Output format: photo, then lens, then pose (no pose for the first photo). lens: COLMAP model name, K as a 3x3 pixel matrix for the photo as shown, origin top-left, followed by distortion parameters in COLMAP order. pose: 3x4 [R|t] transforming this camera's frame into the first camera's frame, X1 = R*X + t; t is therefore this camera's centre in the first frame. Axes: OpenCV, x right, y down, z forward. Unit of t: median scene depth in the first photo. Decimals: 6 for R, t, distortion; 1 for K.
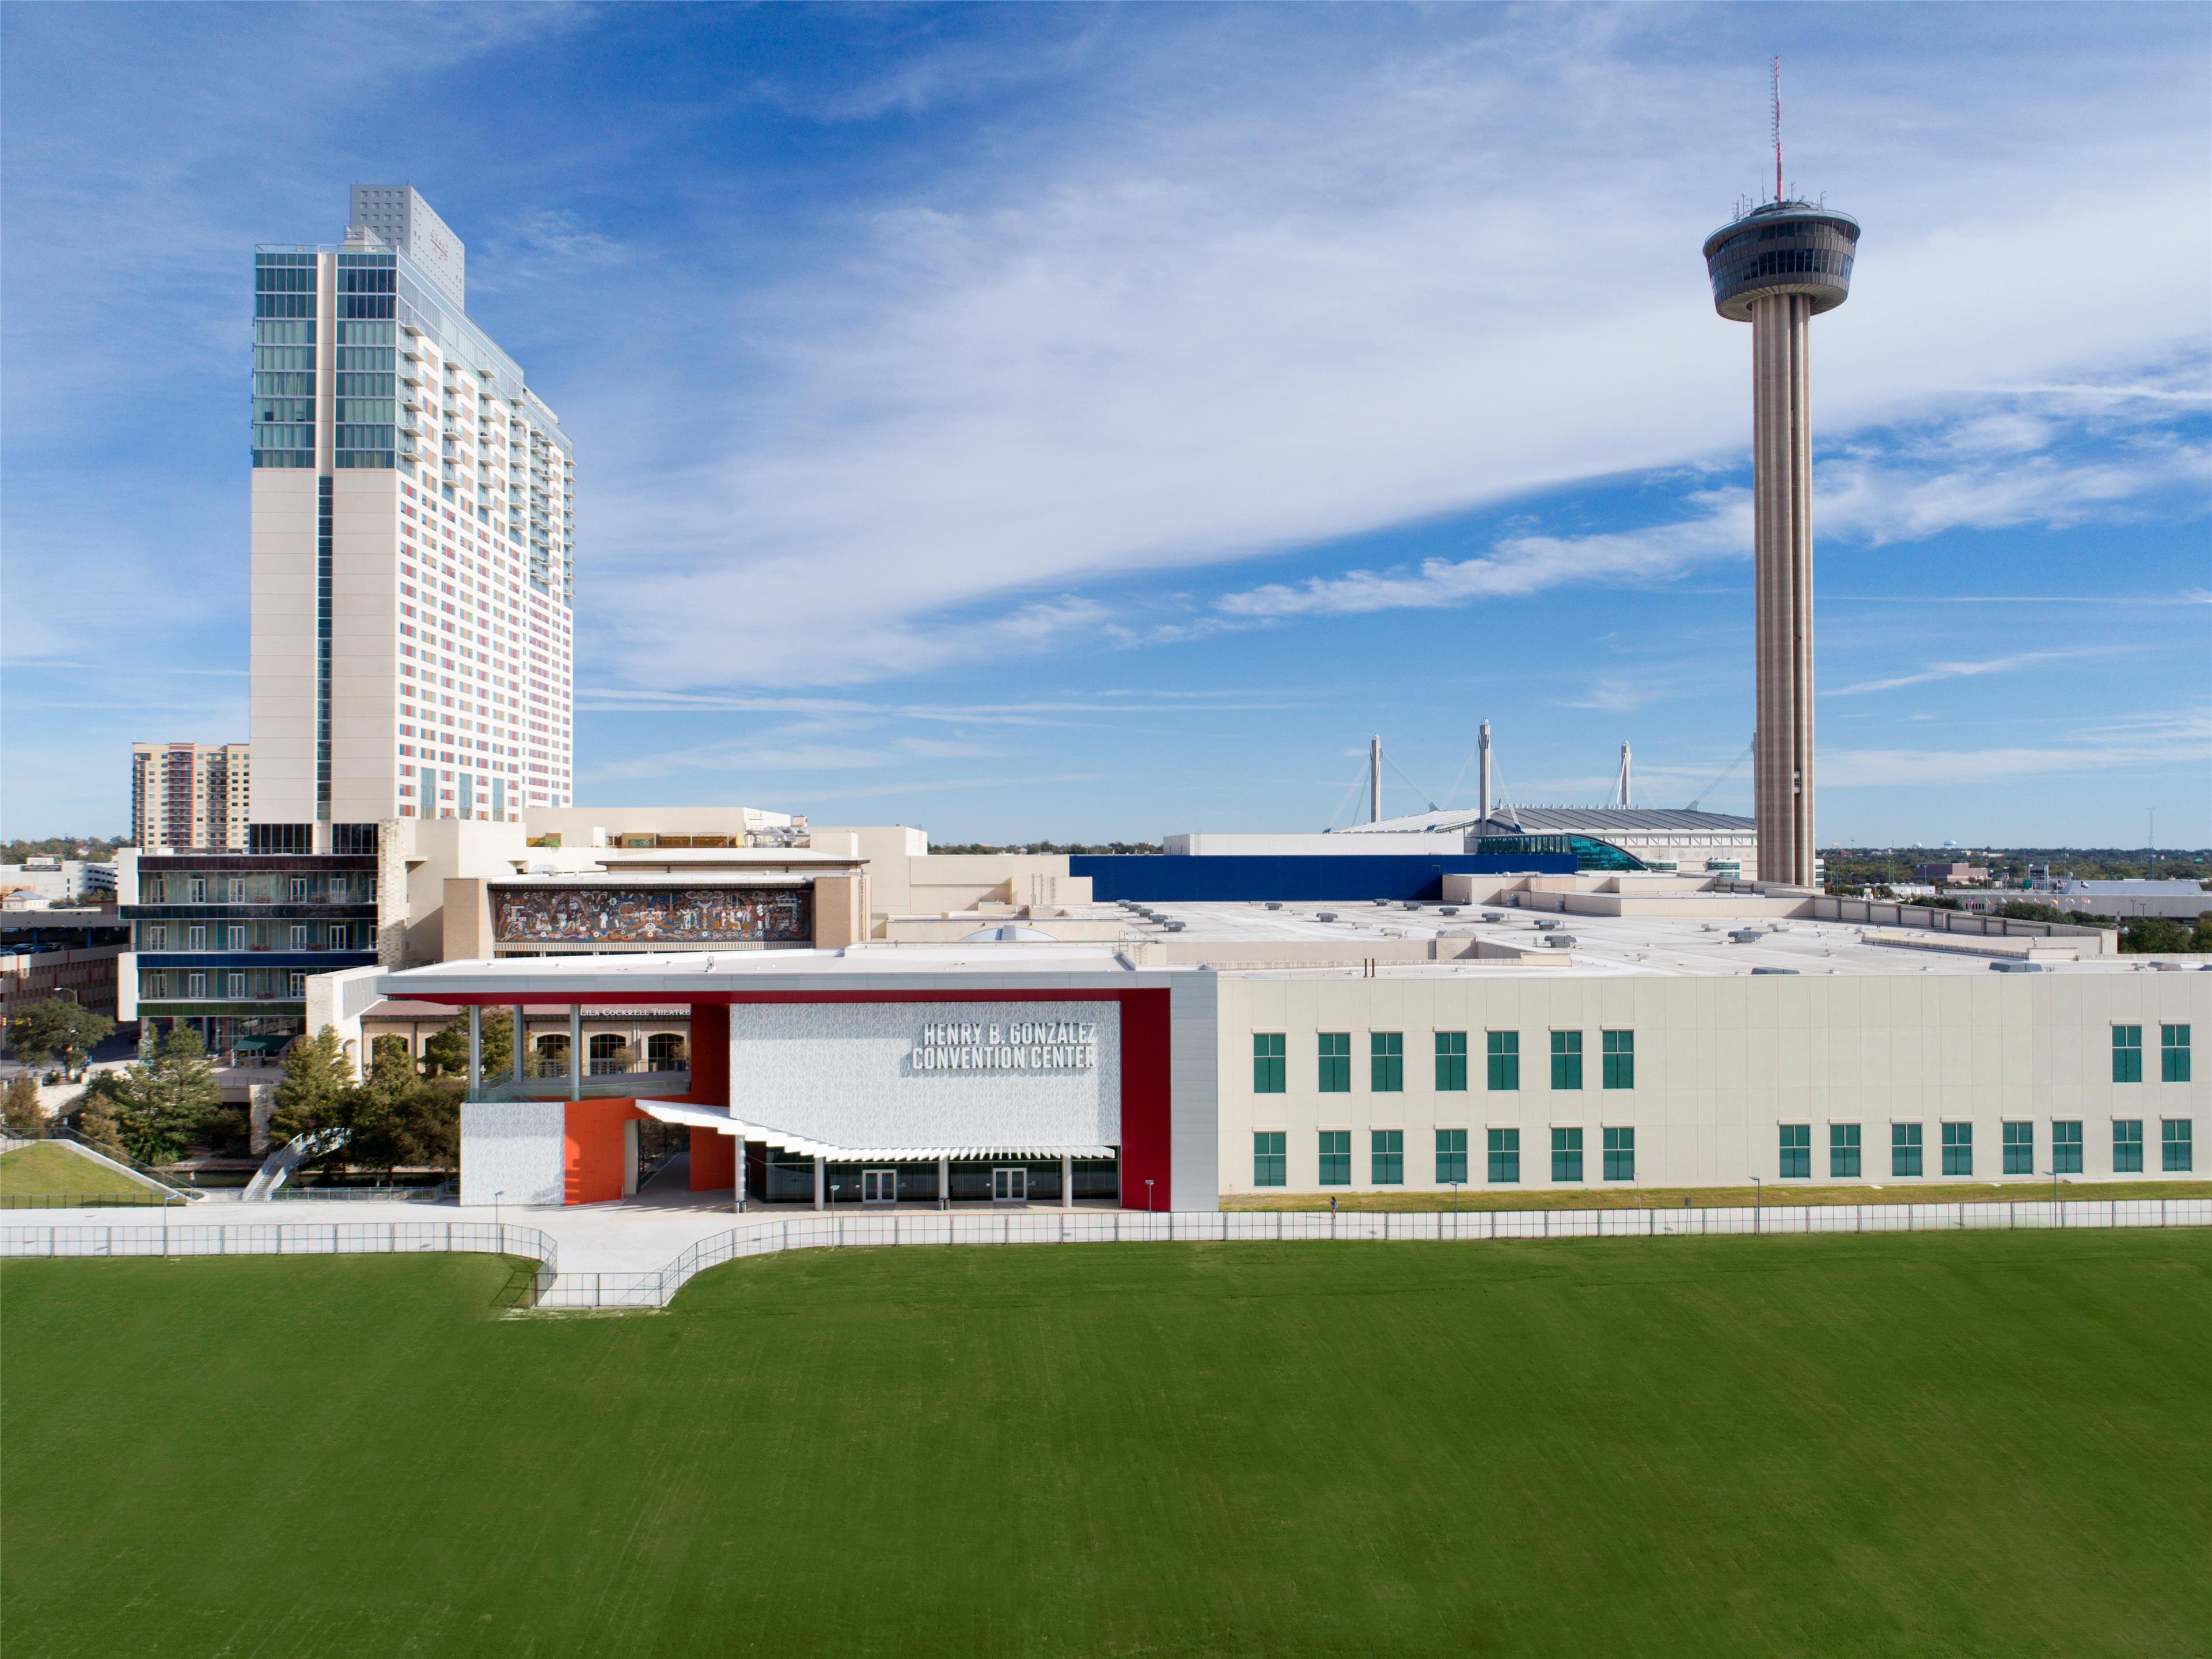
lens RADIAL K [[1672.0, 0, 1121.4], [0, 1672.0, 825.5], [0, 0, 1]] dist [-0.024216, 0.011322]
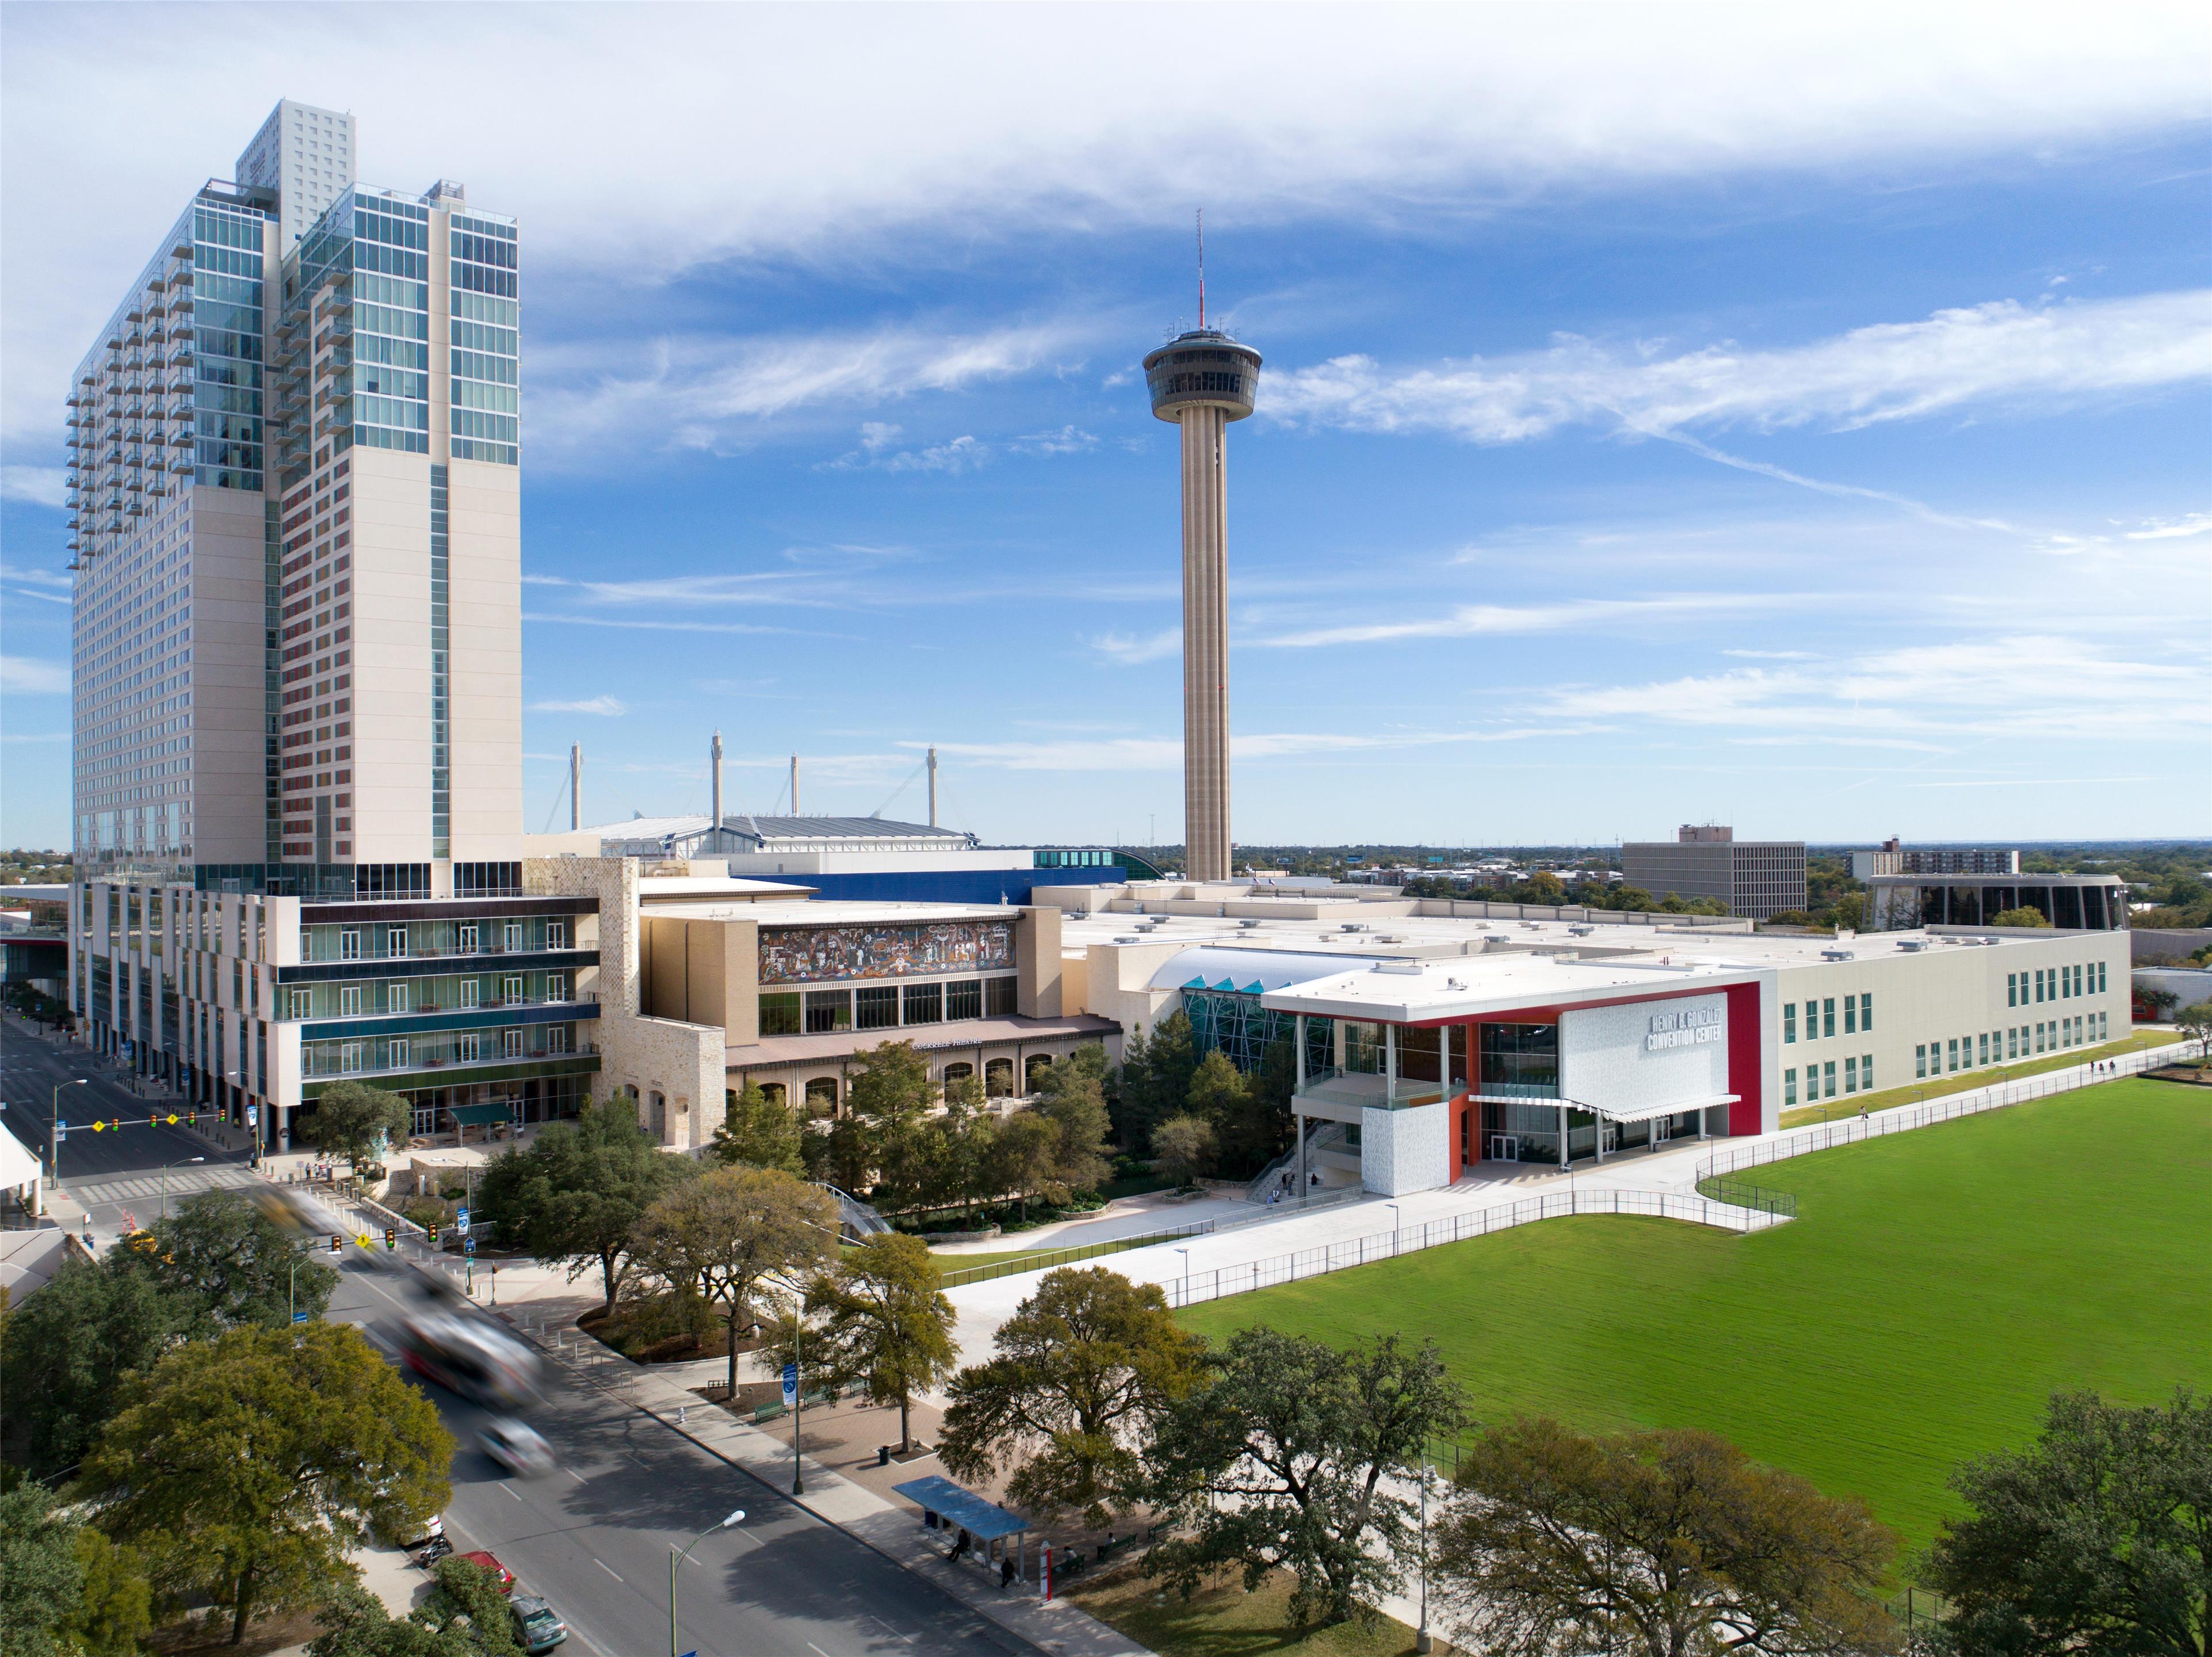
lens RADIAL K [[1671.8, 0, 1100.0], [0, 1671.8, 825.4], [0, 0, 1]] dist [-0.024216, 0.011322]
pose [[0.813916, -0.000267, 0.580982, -0.735052], [-0.000121, 1.000000, 0.000628, -0.022160], [-0.580982, -0.000582, 0.813916, 0.088719]]
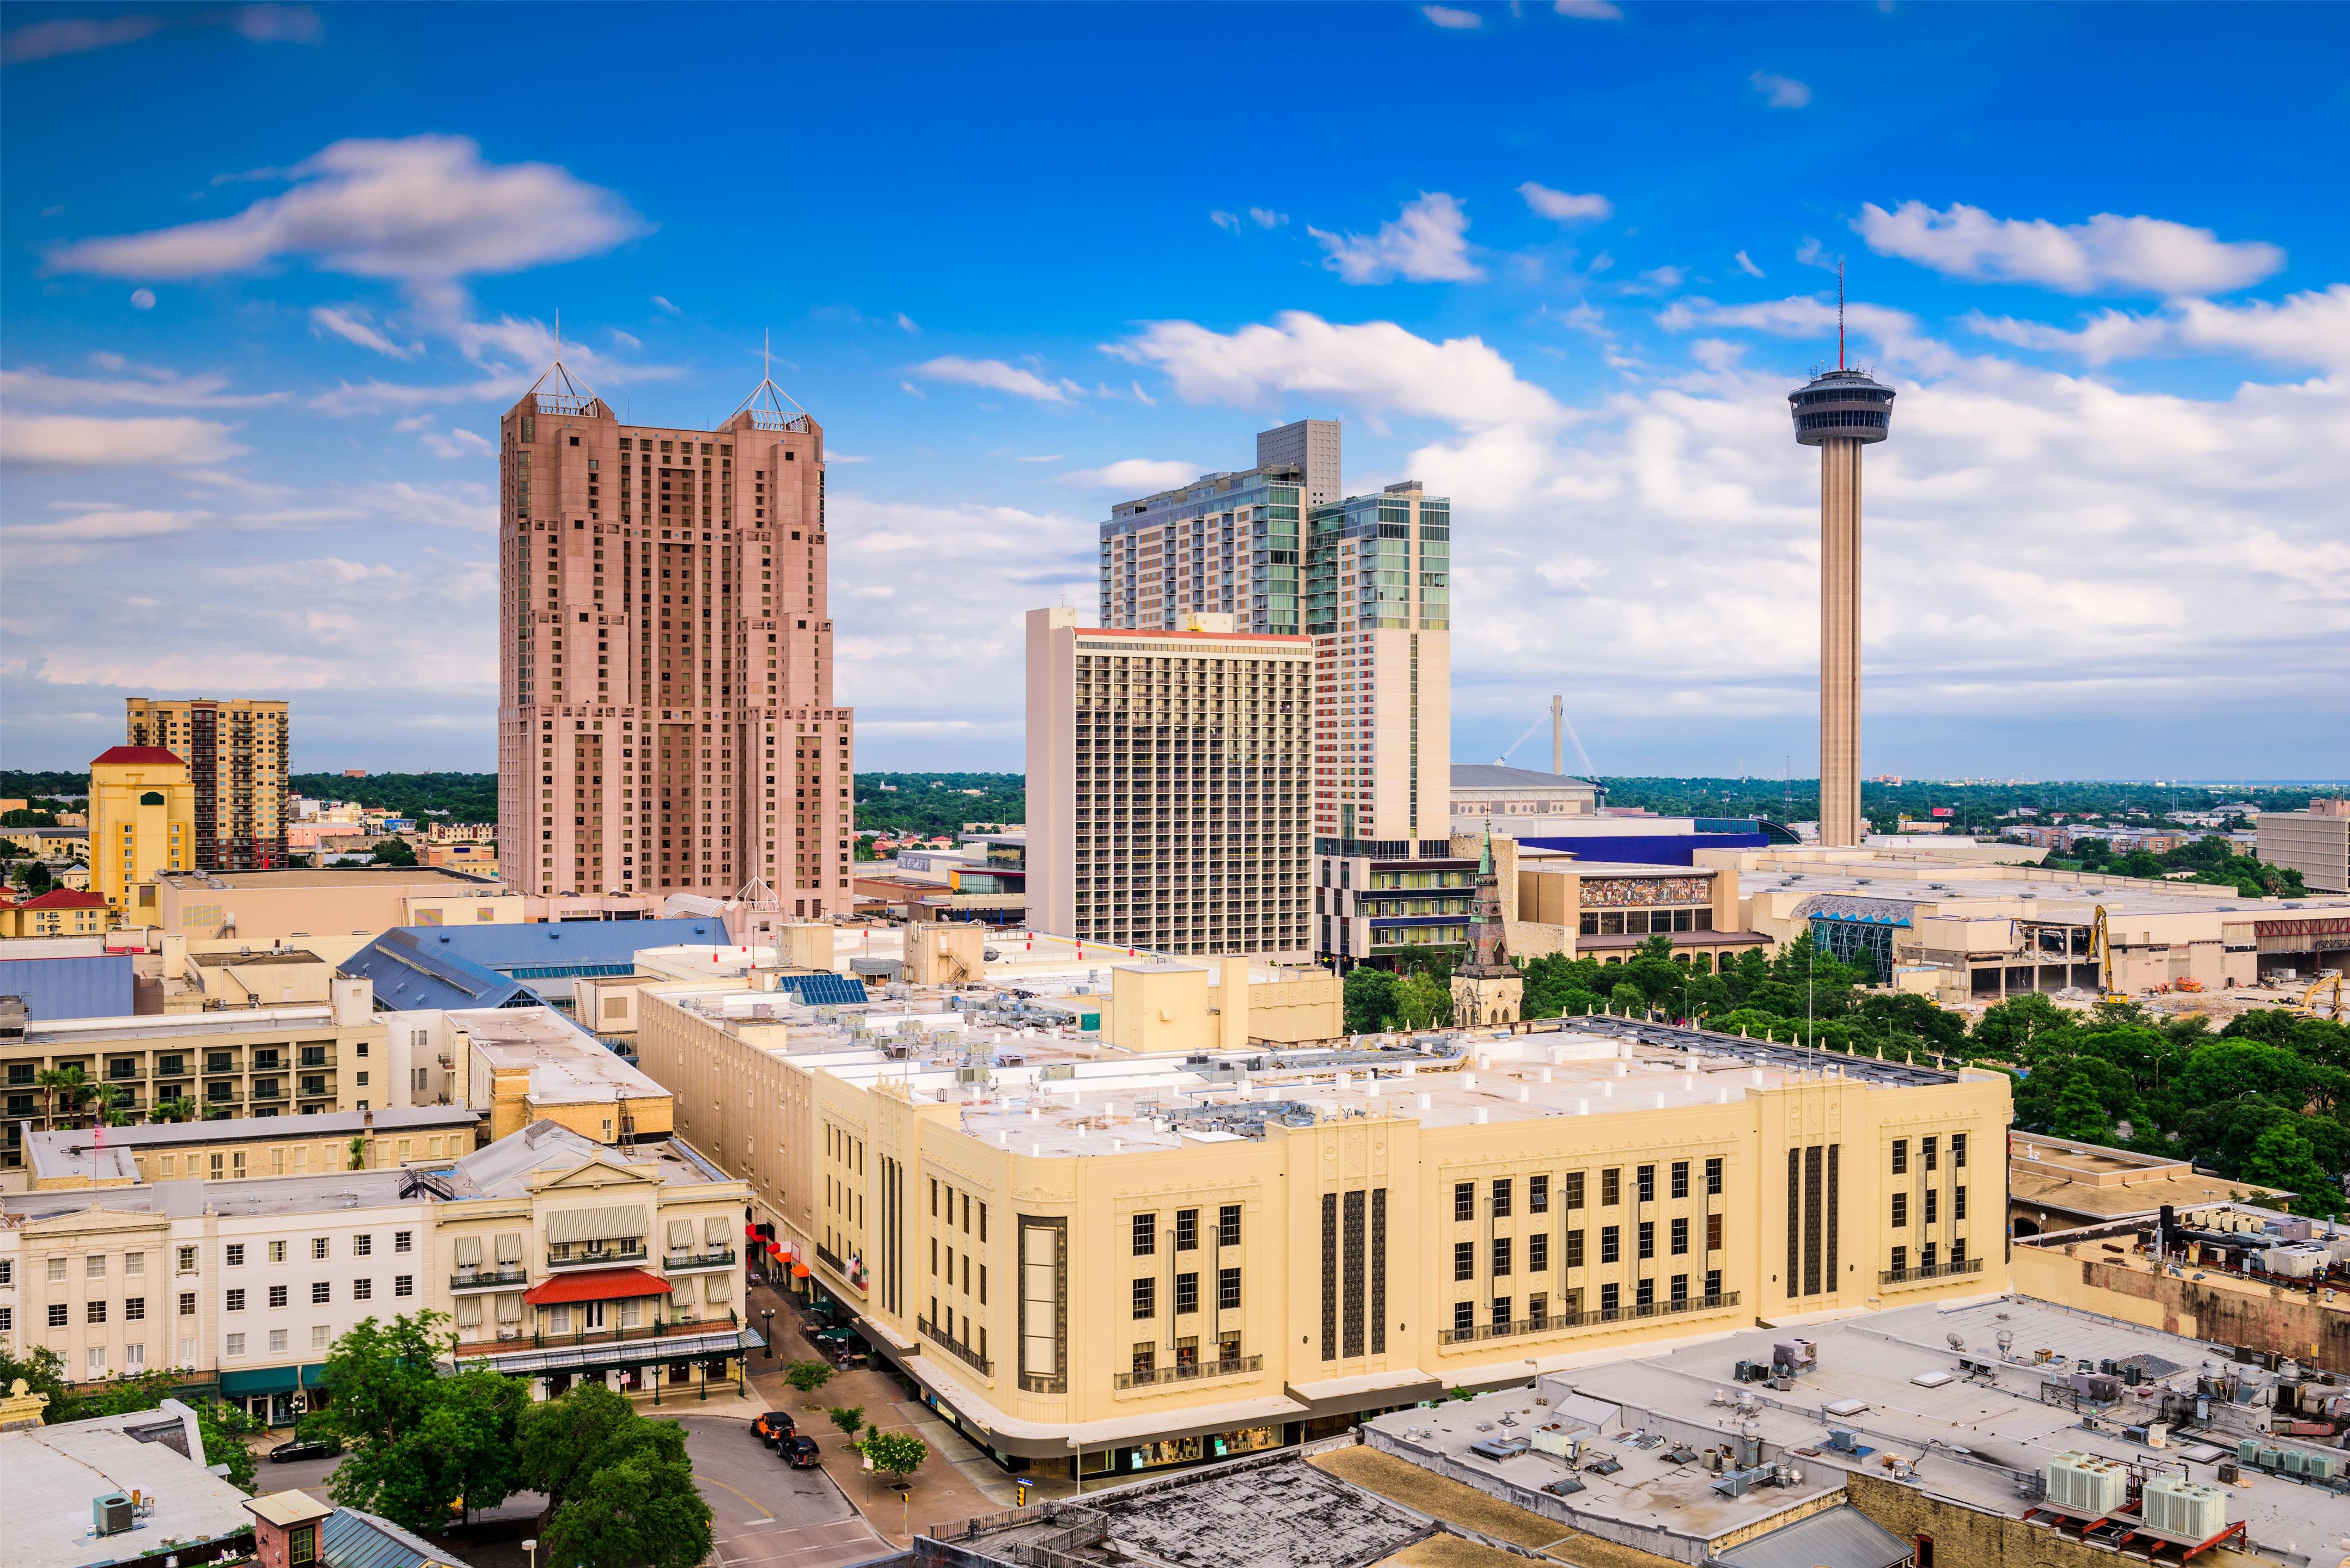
lens RADIAL K [[2195.1, 0, 1175.4], [0, 2195.1, 790.8], [0, 0, 1]] dist [-0.040184, 0.000000]
pose [[0.929168, 0.000572, 0.369657, -1.590380], [-0.010196, 0.999658, 0.024081, -0.106615], [-0.369517, -0.026145, 0.928856, -1.021240]]
